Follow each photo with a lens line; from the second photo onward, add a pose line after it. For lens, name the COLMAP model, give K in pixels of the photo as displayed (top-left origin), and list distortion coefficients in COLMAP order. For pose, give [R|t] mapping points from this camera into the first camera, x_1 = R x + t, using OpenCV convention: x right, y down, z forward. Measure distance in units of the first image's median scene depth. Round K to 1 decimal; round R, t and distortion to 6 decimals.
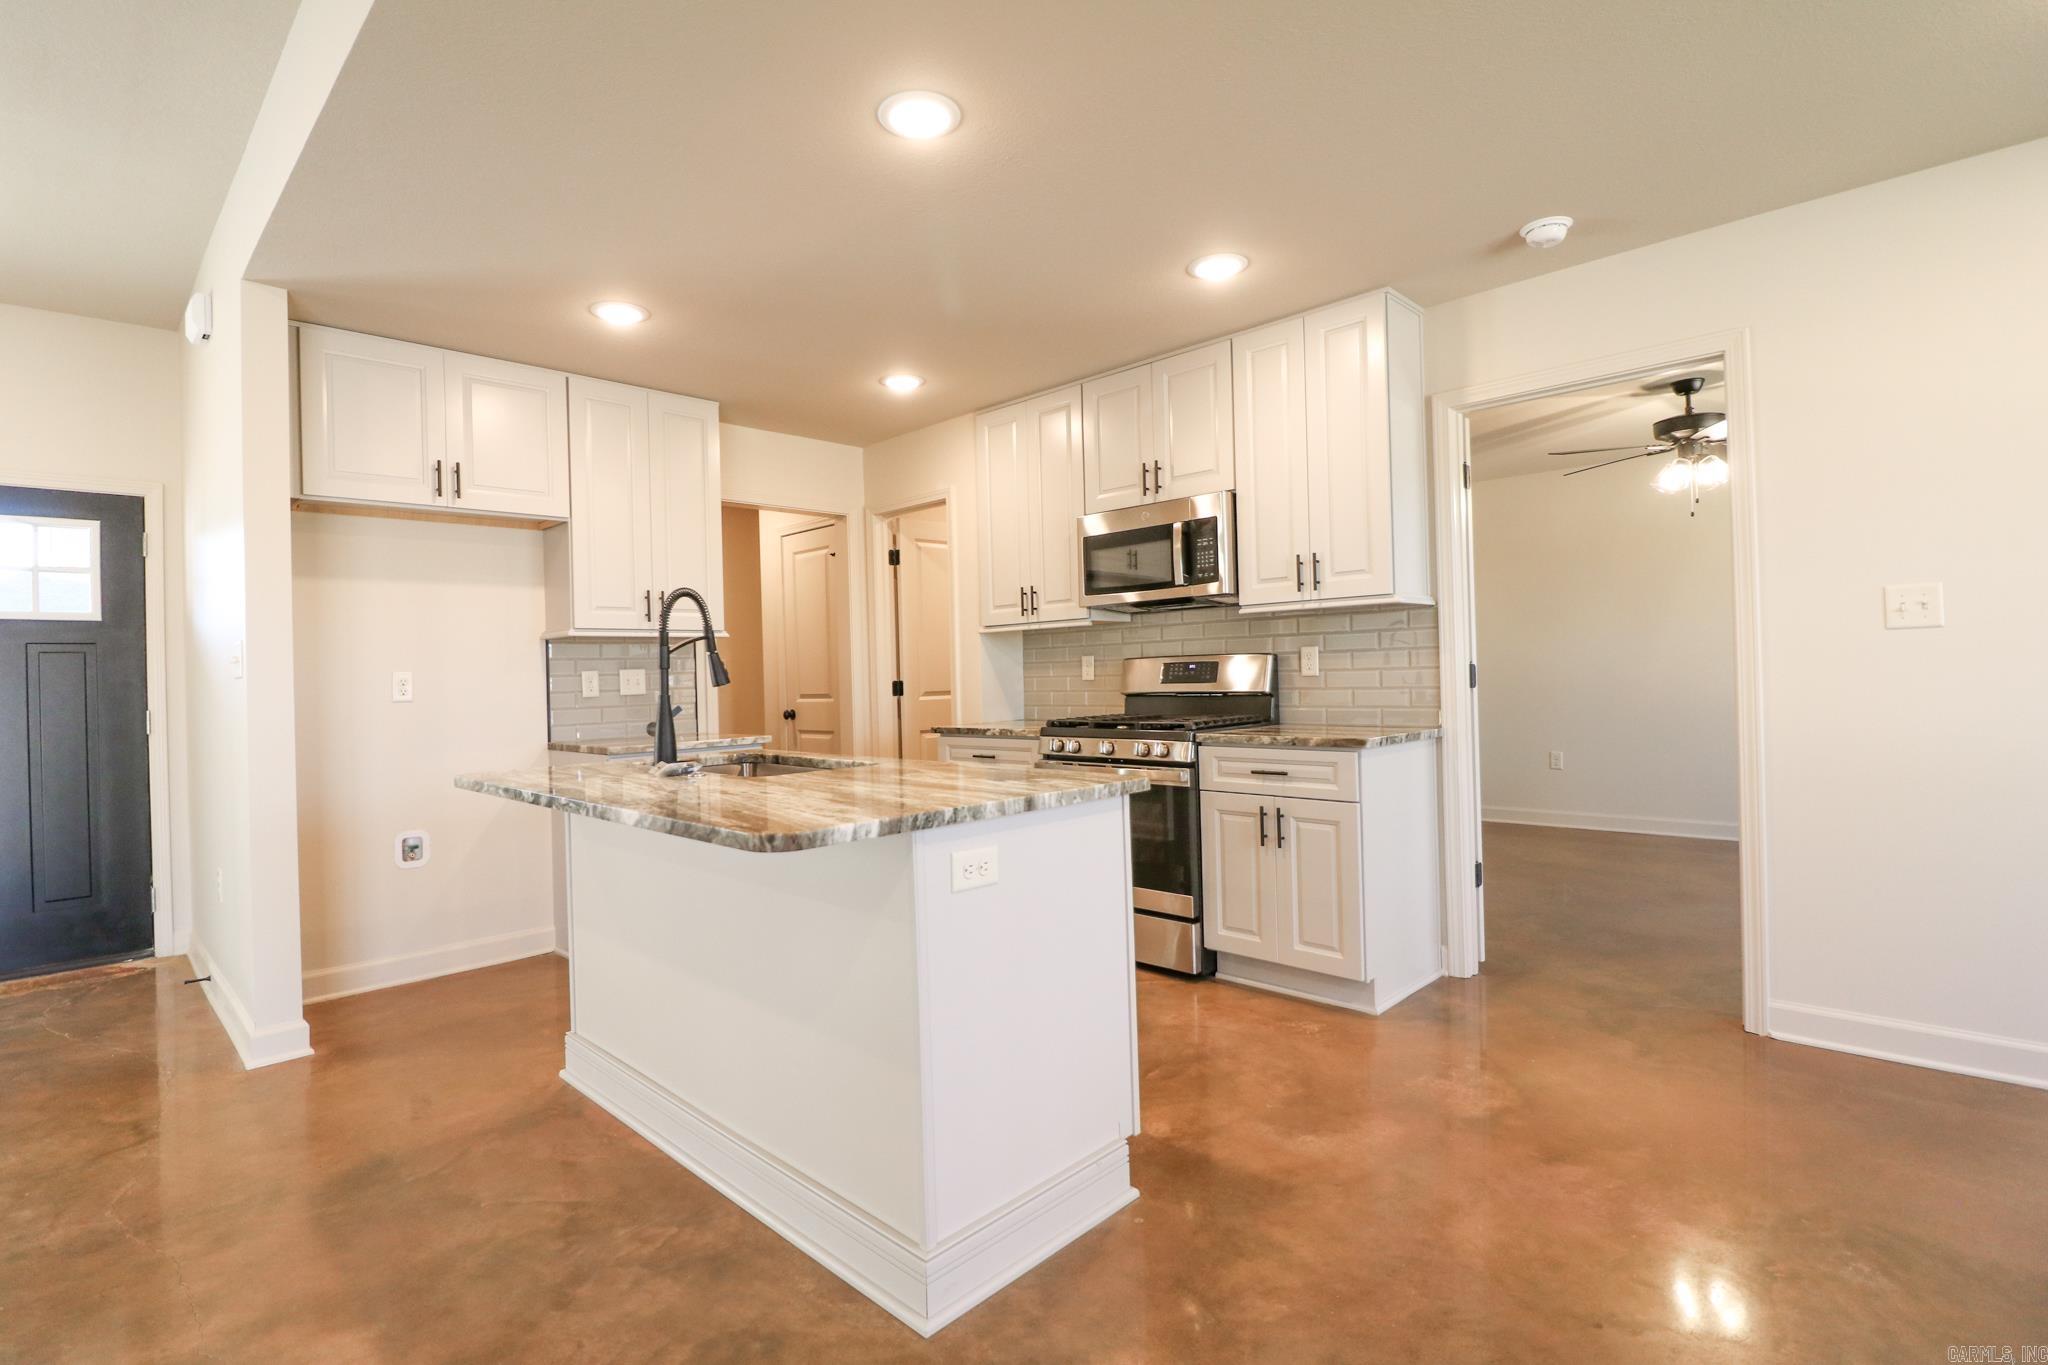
lens RADIAL K [[965.9, 0, 1011.8], [0, 965.9, 672.0], [0, 0, 1]] dist [0.001599, -0.014083]
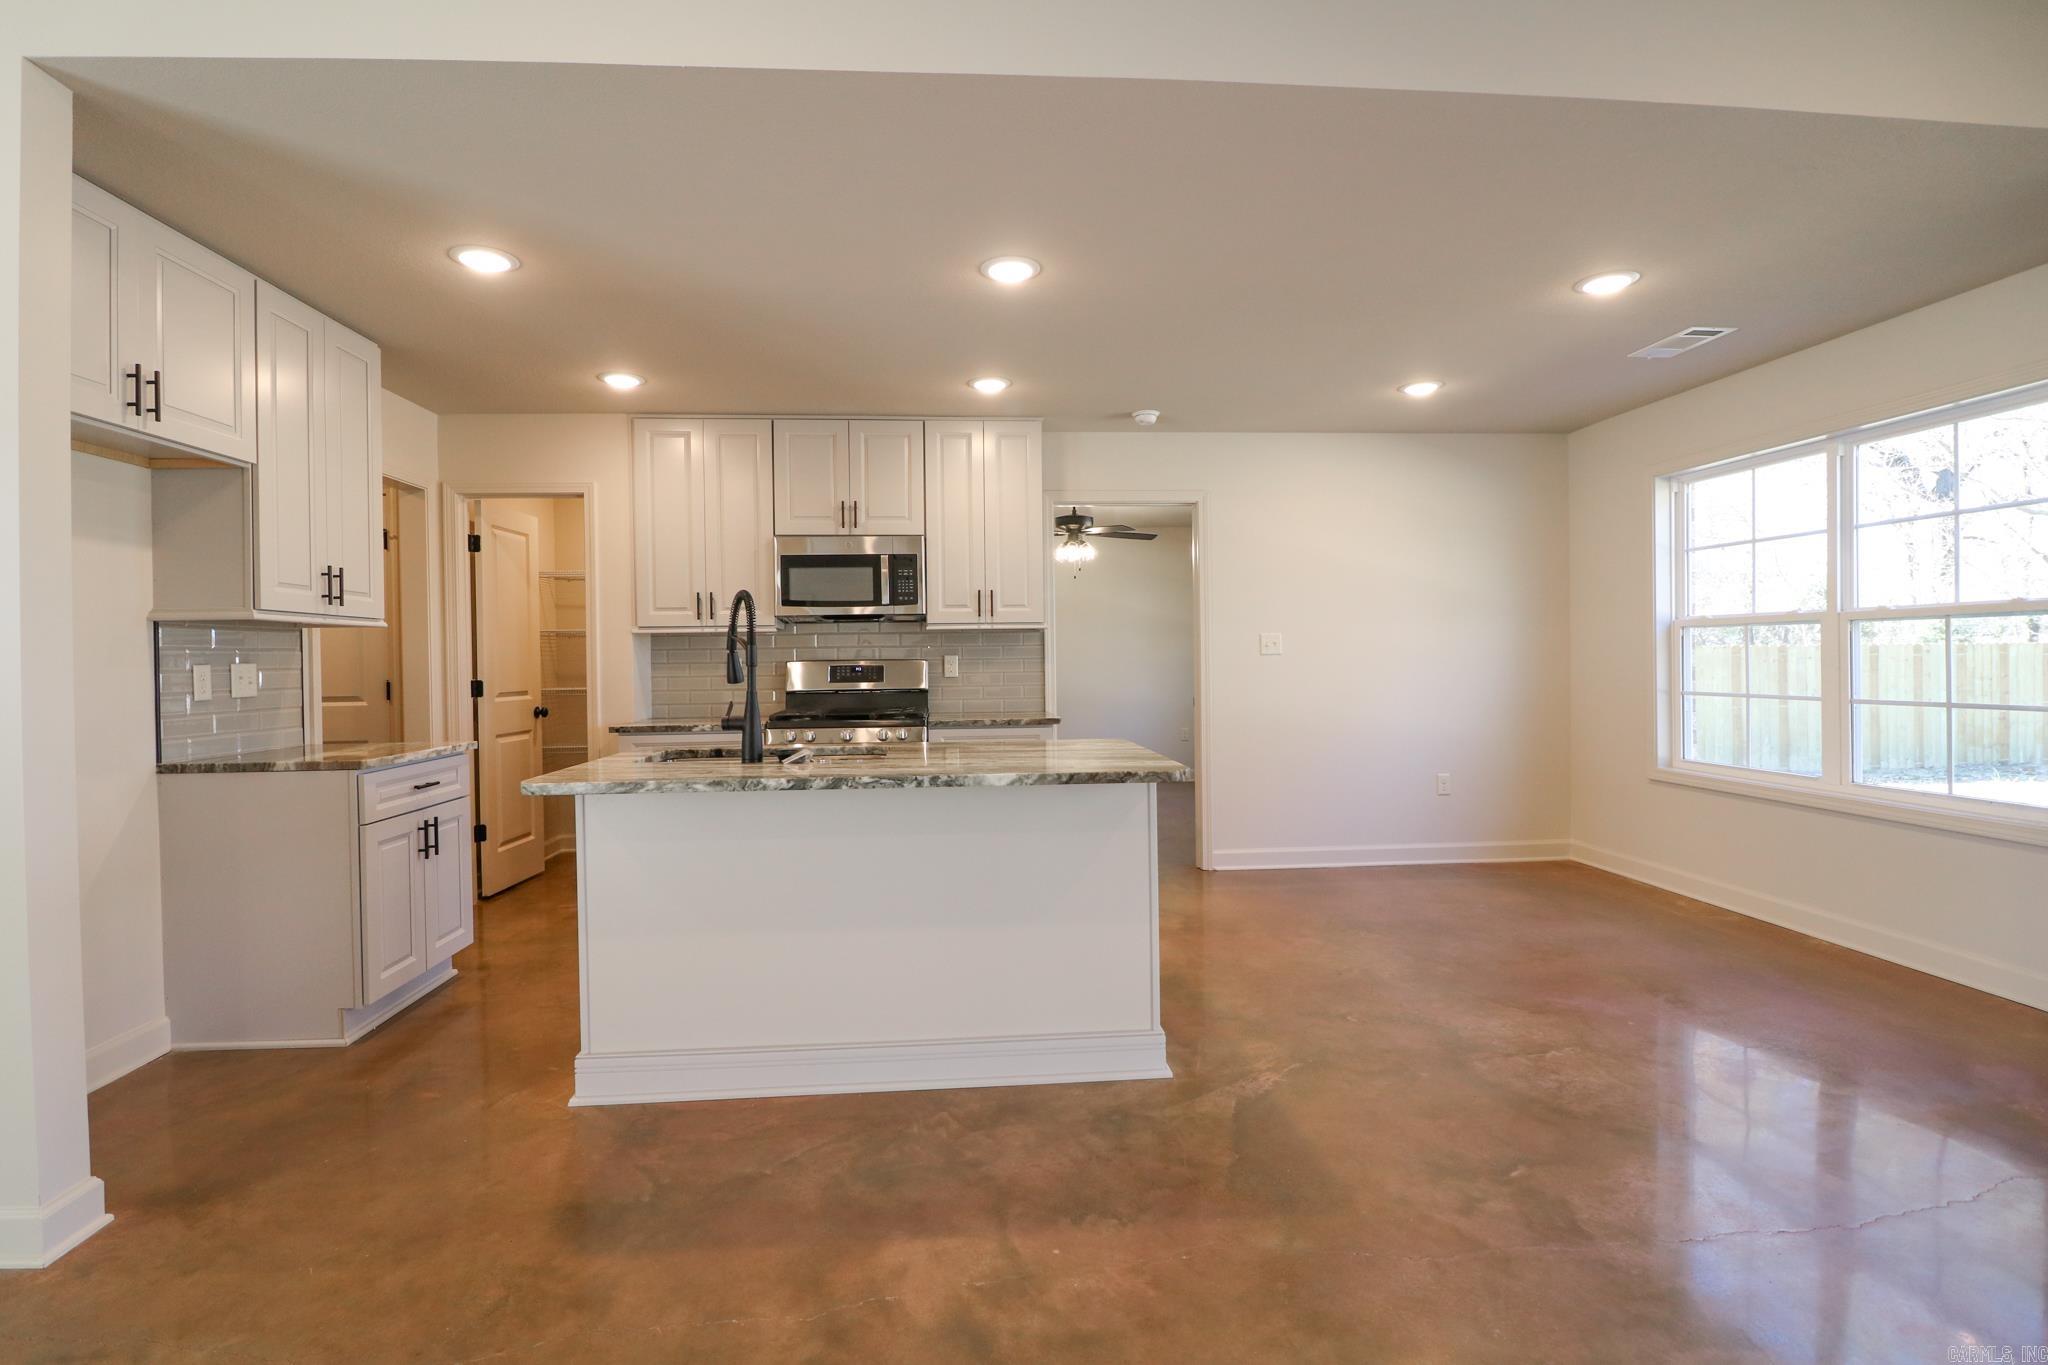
lens RADIAL K [[942.2, 0, 1011.6], [0, 942.2, 670.6], [0, 0, 1]] dist [0.000996, -0.013351]
pose [[0.654997, 0.010721, 0.755556, -0.653296], [-0.006666, 0.999942, -0.008410, 0.005810], [-0.755602, 0.000472, 0.655031, 0.068219]]
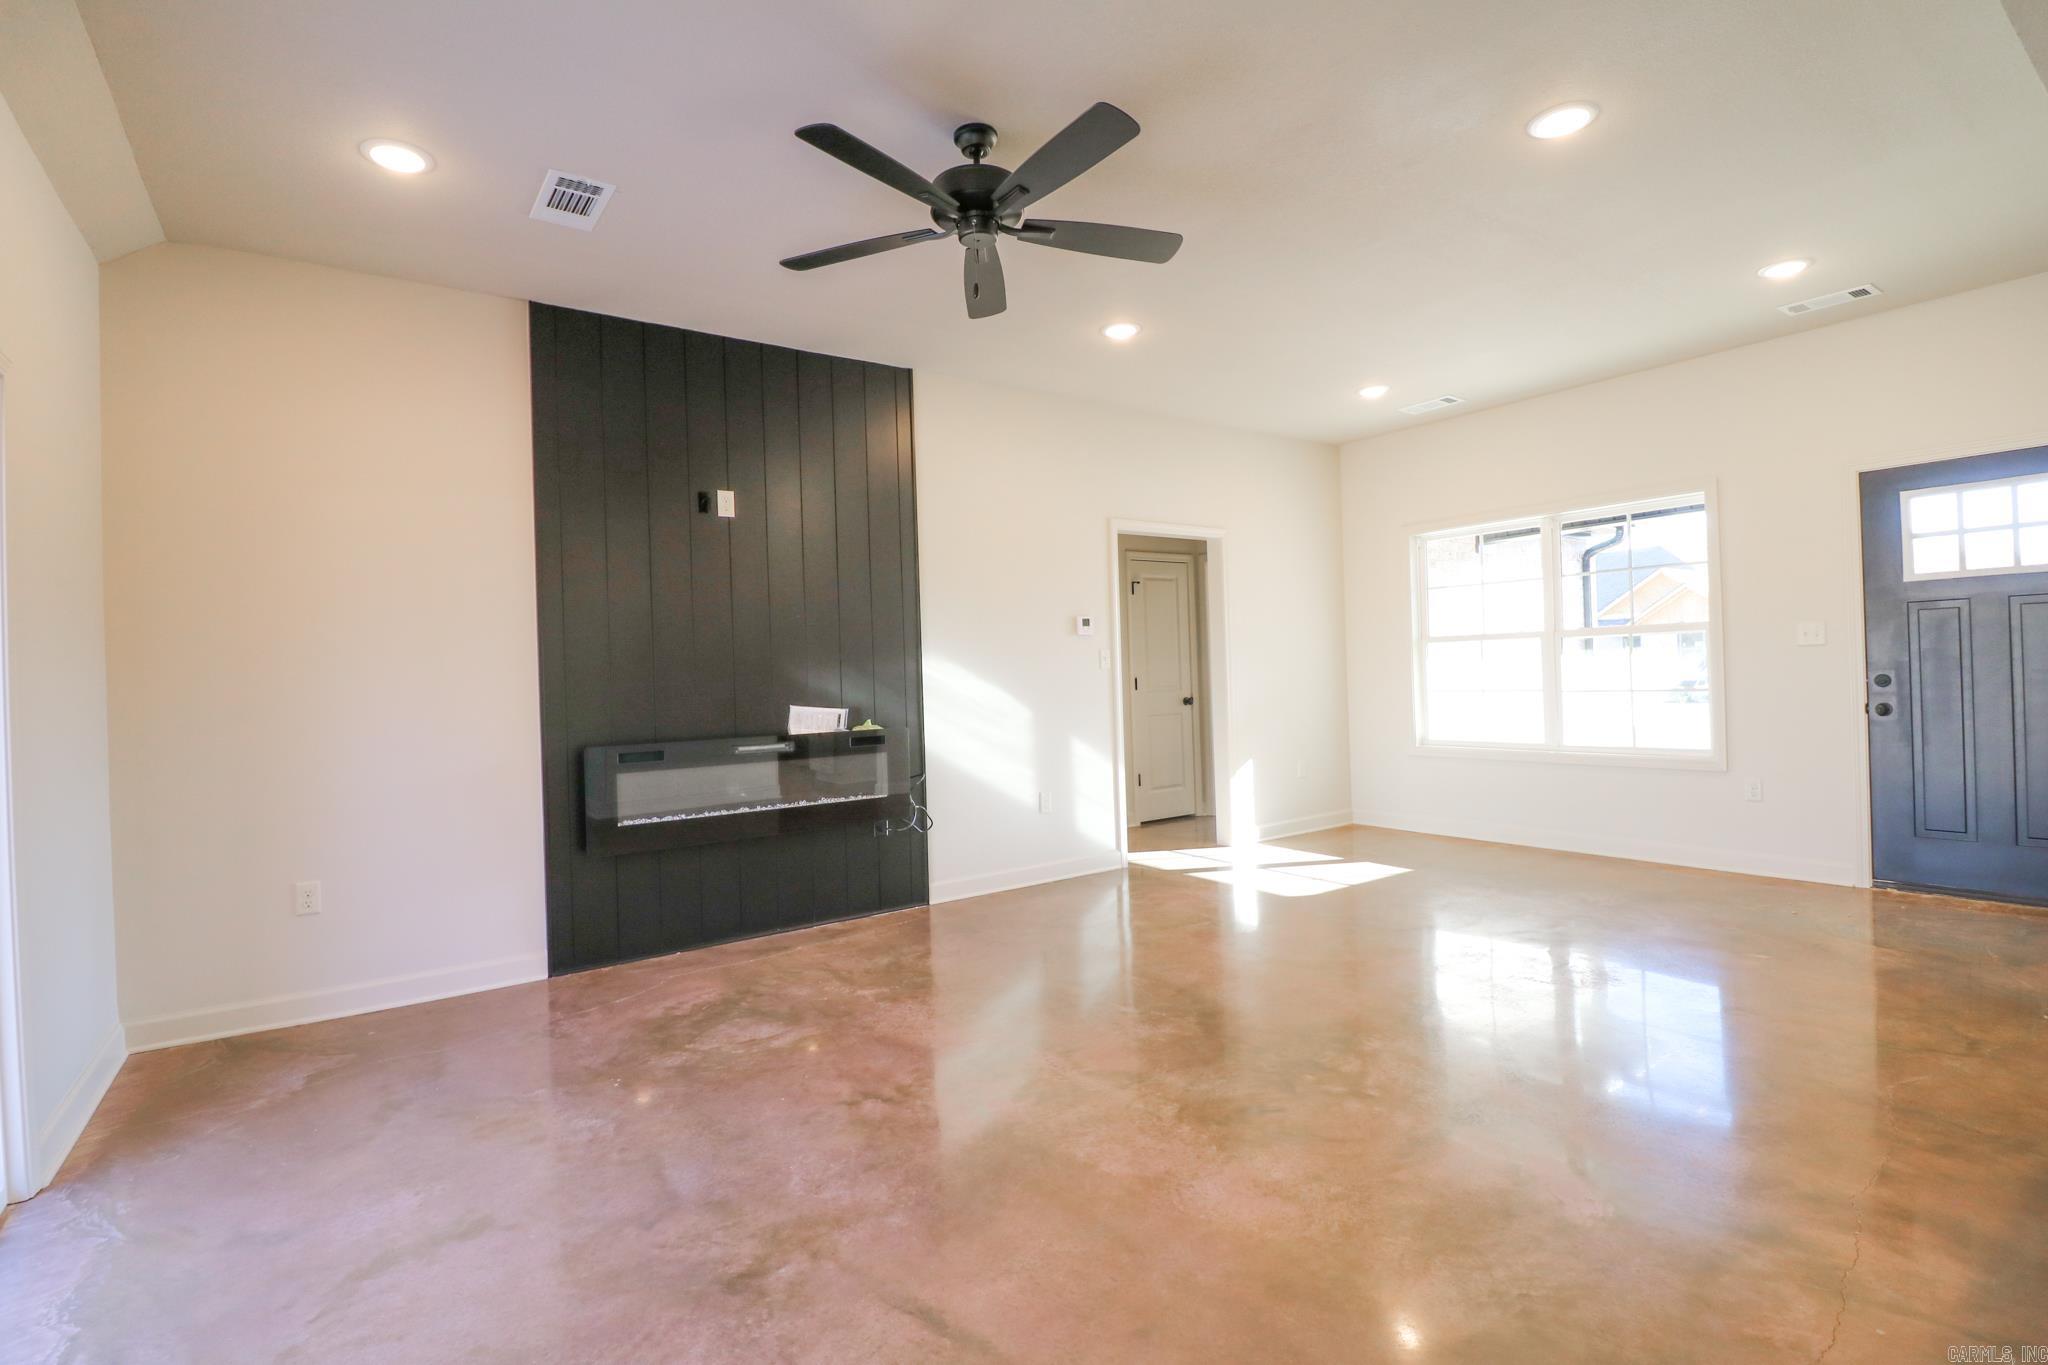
lens RADIAL K [[942.2, 0, 1011.6], [0, 942.2, 670.6], [0, 0, 1]] dist [0.000996, -0.013351]
pose [[-0.179679, 0.026077, -0.983380, 0.214656], [0.040541, 0.998996, 0.019083, -0.012045], [0.982890, -0.036439, -0.180556, 0.078034]]
